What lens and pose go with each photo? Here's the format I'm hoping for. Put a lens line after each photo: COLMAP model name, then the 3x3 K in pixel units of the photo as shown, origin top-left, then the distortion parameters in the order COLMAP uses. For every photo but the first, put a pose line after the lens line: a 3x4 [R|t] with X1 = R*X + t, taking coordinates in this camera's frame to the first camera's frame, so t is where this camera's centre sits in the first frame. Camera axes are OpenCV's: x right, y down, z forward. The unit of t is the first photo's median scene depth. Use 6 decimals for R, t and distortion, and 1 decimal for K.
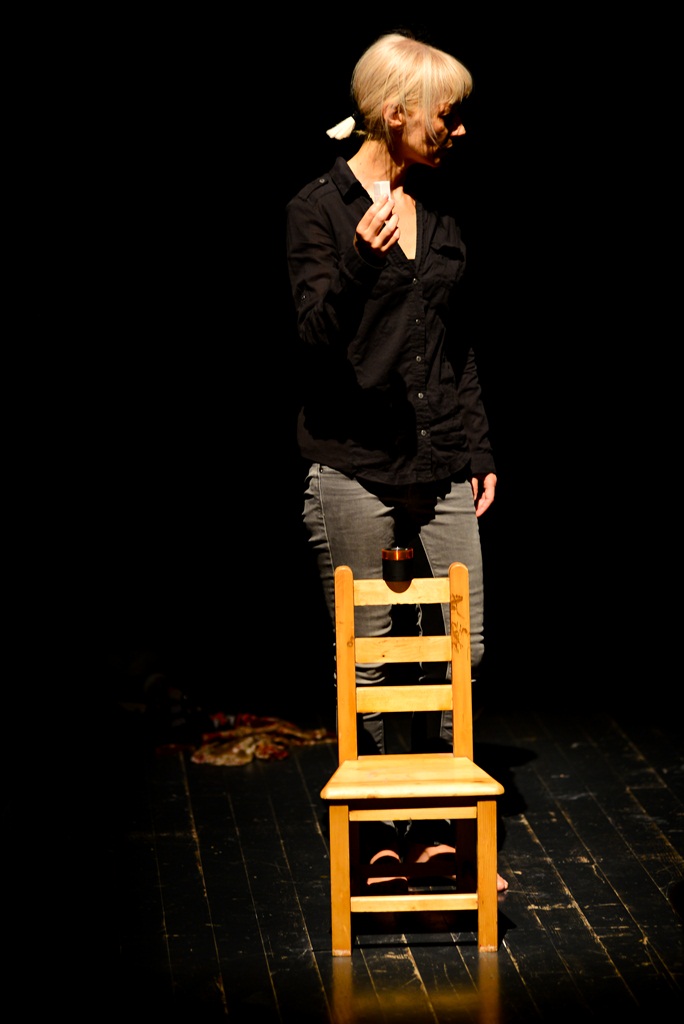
lens RADIAL K [[3548.0, 0, 342.0], [0, 3548.0, 512.5], [0, 0, 1]] dist [-0.154005, 0.000000]
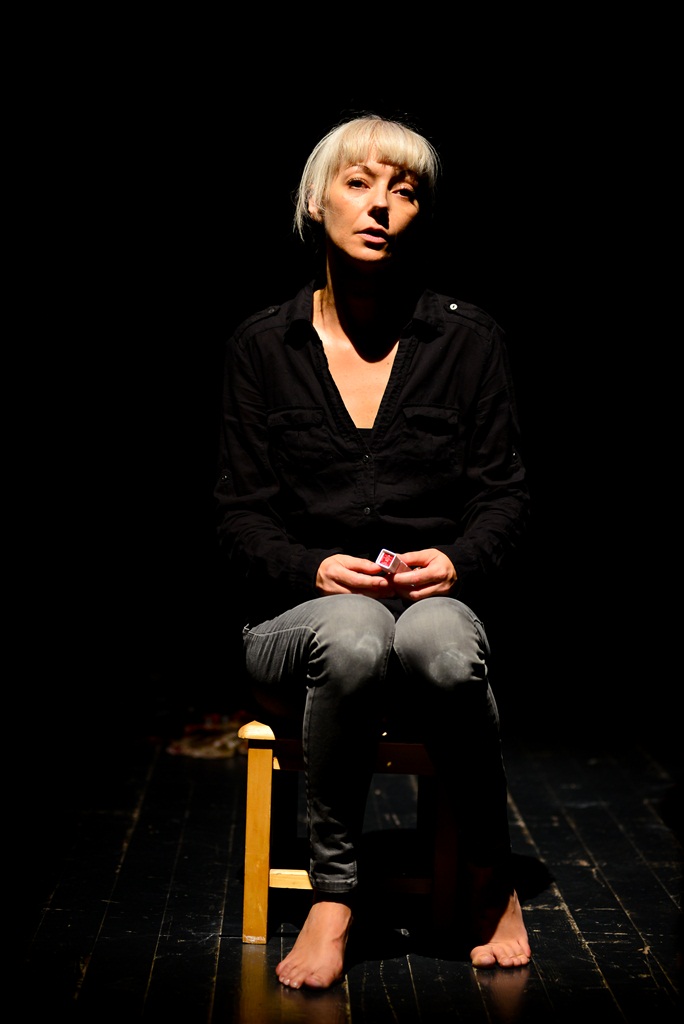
lens RADIAL K [[2607.8, 0, 341.7], [0, 2607.8, 512.2], [0, 0, 1]] dist [-0.105003, 0.000000]
pose [[0.996960, 0.052567, -0.057504, 0.044236], [-0.056998, 0.995296, -0.078339, 0.069902], [0.053116, 0.081378, 0.995267, 0.396846]]
